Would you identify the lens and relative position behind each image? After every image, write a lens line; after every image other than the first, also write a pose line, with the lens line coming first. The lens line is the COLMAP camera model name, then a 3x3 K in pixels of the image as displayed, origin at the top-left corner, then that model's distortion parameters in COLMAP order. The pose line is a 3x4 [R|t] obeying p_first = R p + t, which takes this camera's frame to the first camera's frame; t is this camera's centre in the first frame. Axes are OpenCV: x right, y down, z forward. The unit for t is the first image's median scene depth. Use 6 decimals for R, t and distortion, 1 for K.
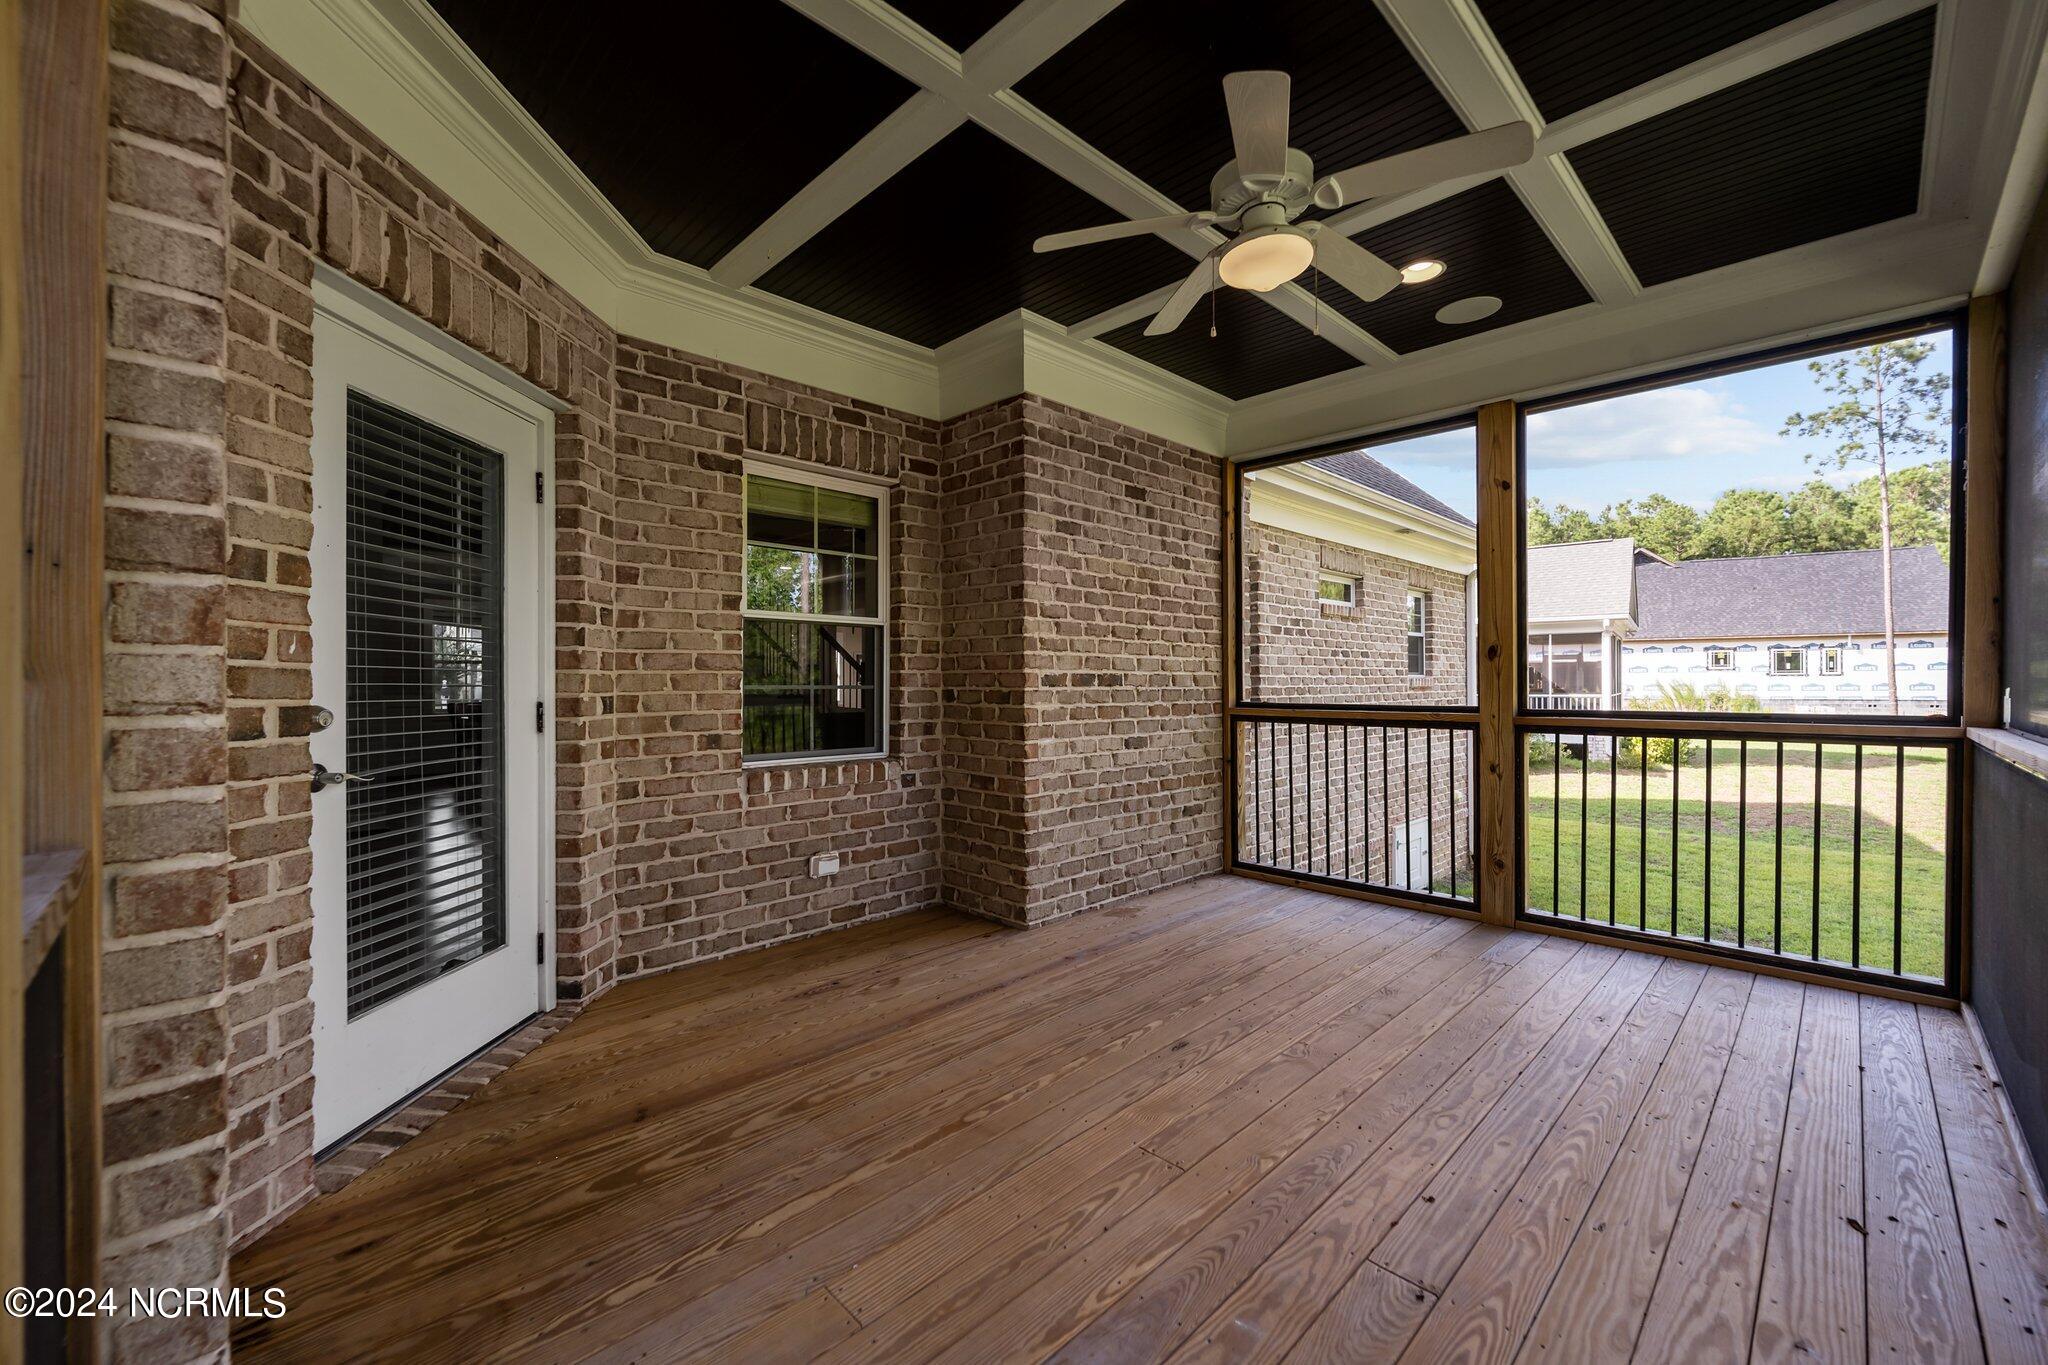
lens RADIAL K [[816.0, 0, 1052.5], [0, 816.0, 679.5], [0, 0, 1]] dist [-0.000114, 0.000076]
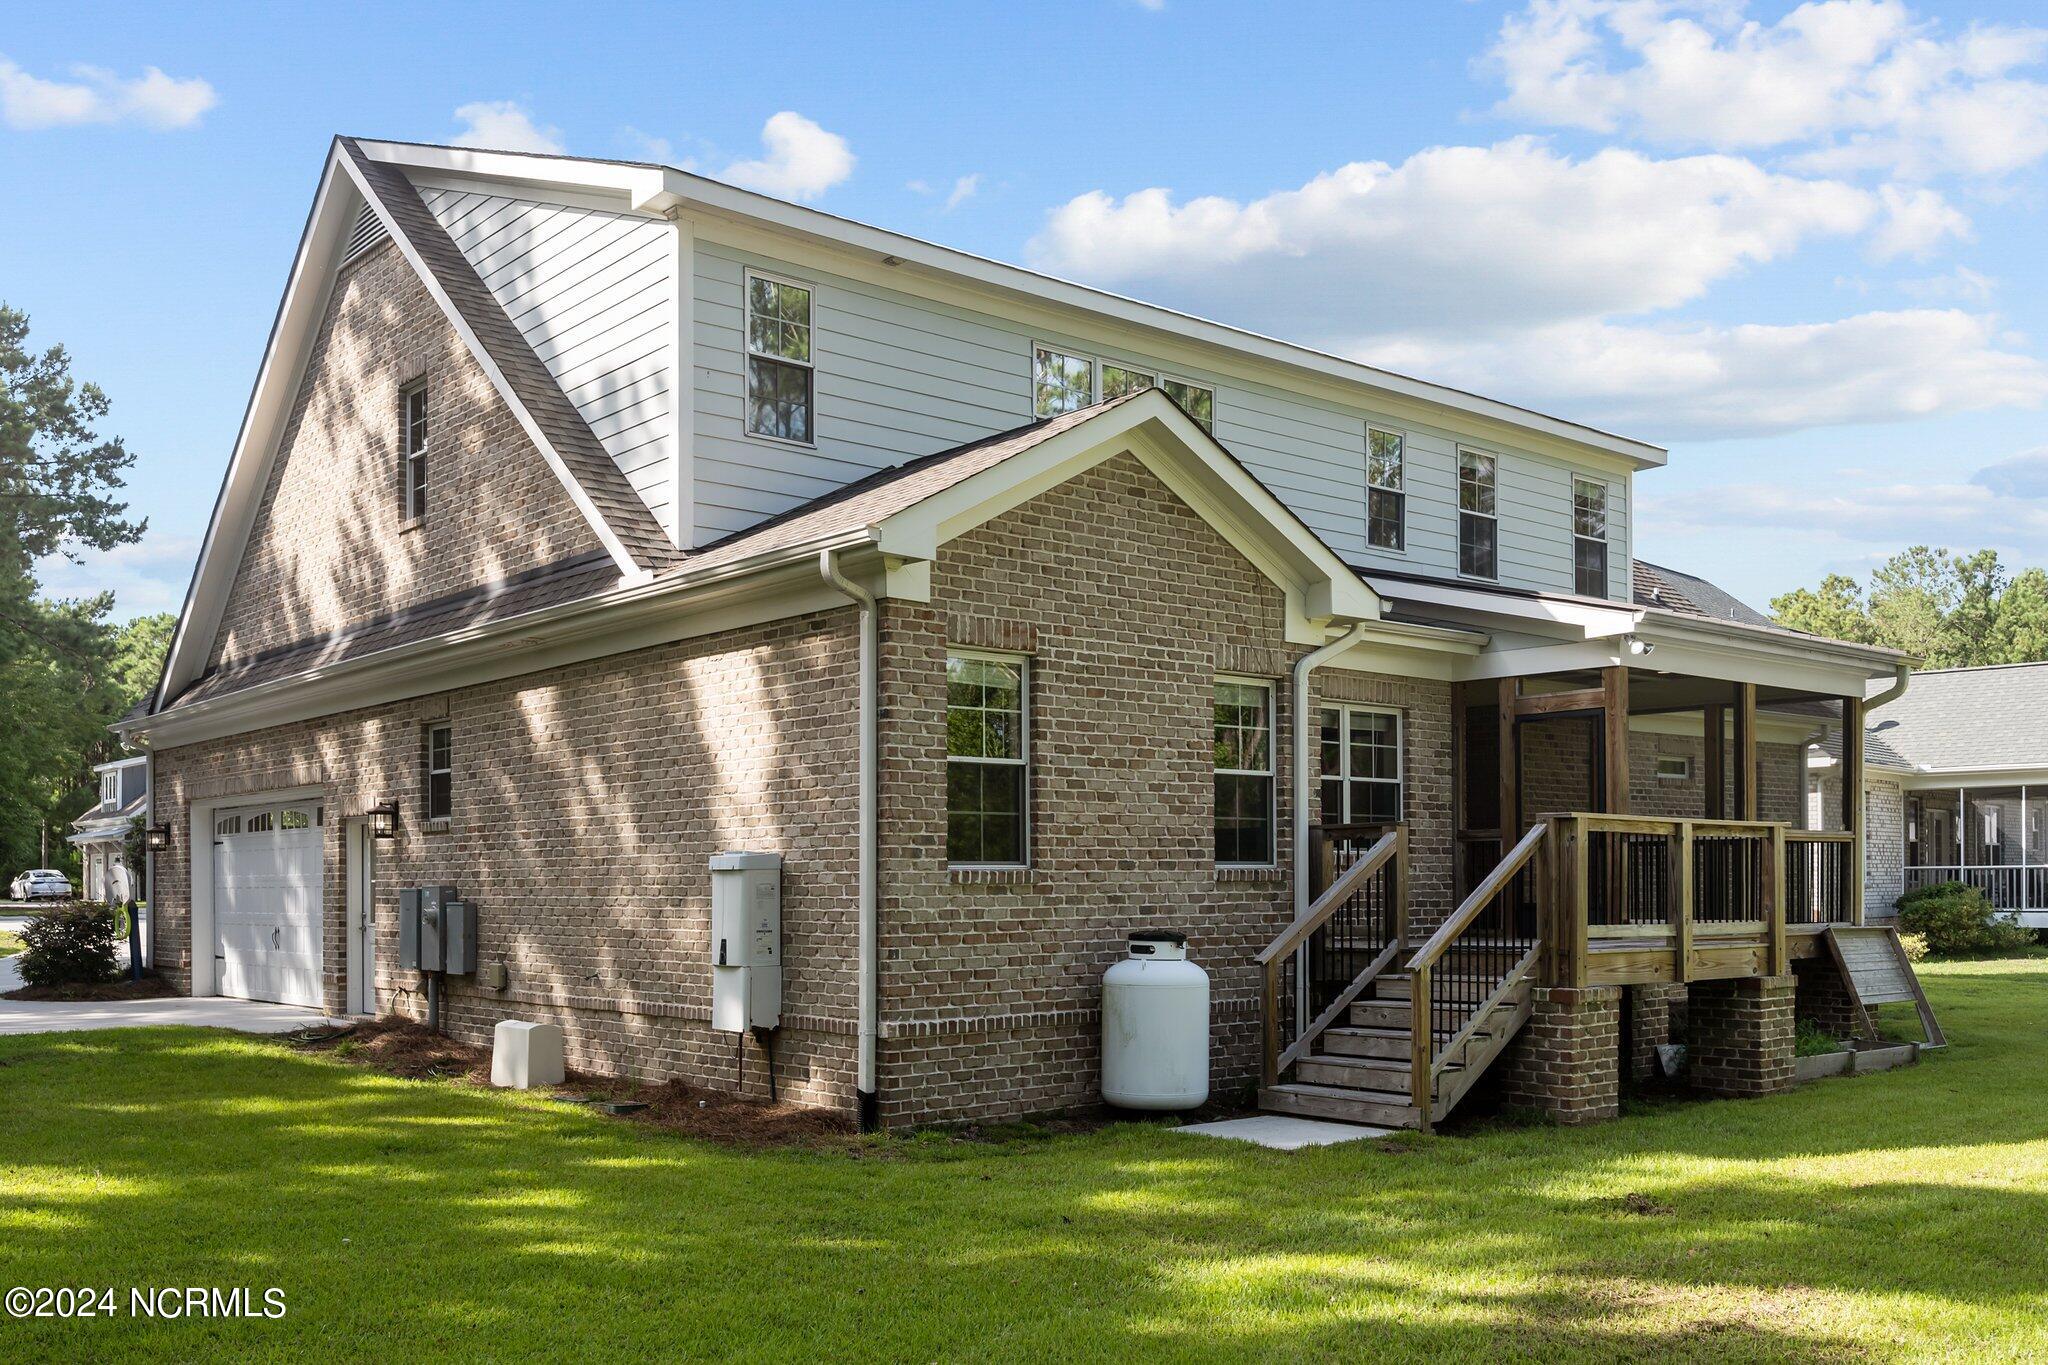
lens RADIAL K [[1839.0, 0, 1046.6], [0, 1839.0, 900.9], [0, 0, 1]] dist [-0.001159, 0.002890]
pose [[0.997167, -0.005632, -0.075010, -0.542709], [0.006408, 0.999928, 0.010113, 0.090619], [0.074947, -0.010565, 0.997132, -2.482555]]
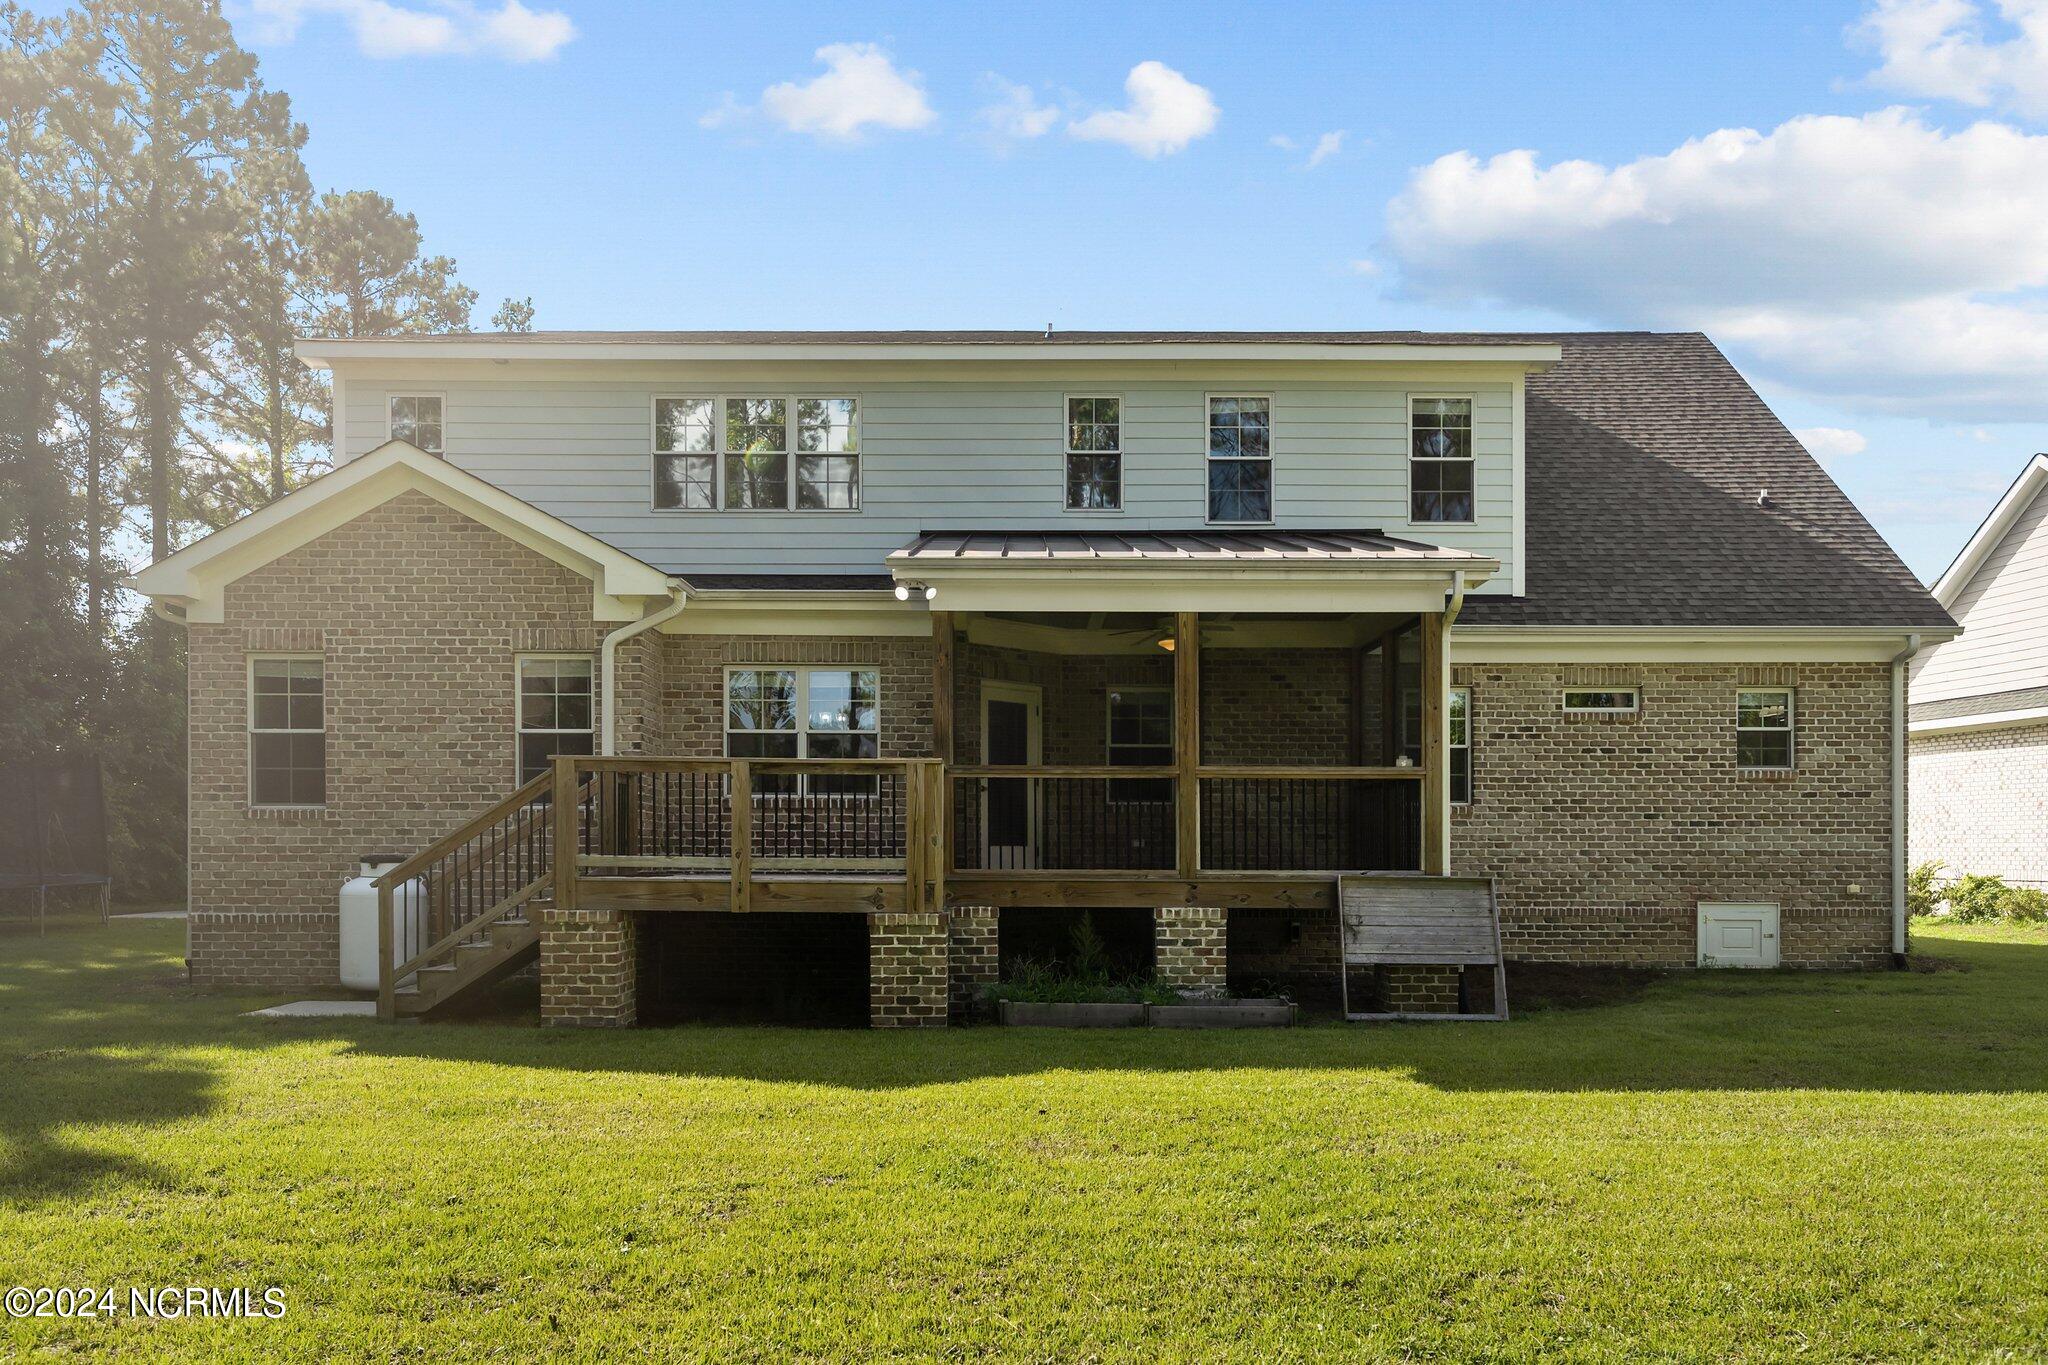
lens RADIAL K [[1532.9, 0, 1014.3], [0, 1532.9, 886.0], [0, 0, 1]] dist [-0.004245, 0.009168]
pose [[0.698998, 0.019365, -0.714861, 1.548777], [-0.002502, 0.999693, 0.024634, 0.130641], [0.715119, -0.015431, 0.698832, -1.406509]]
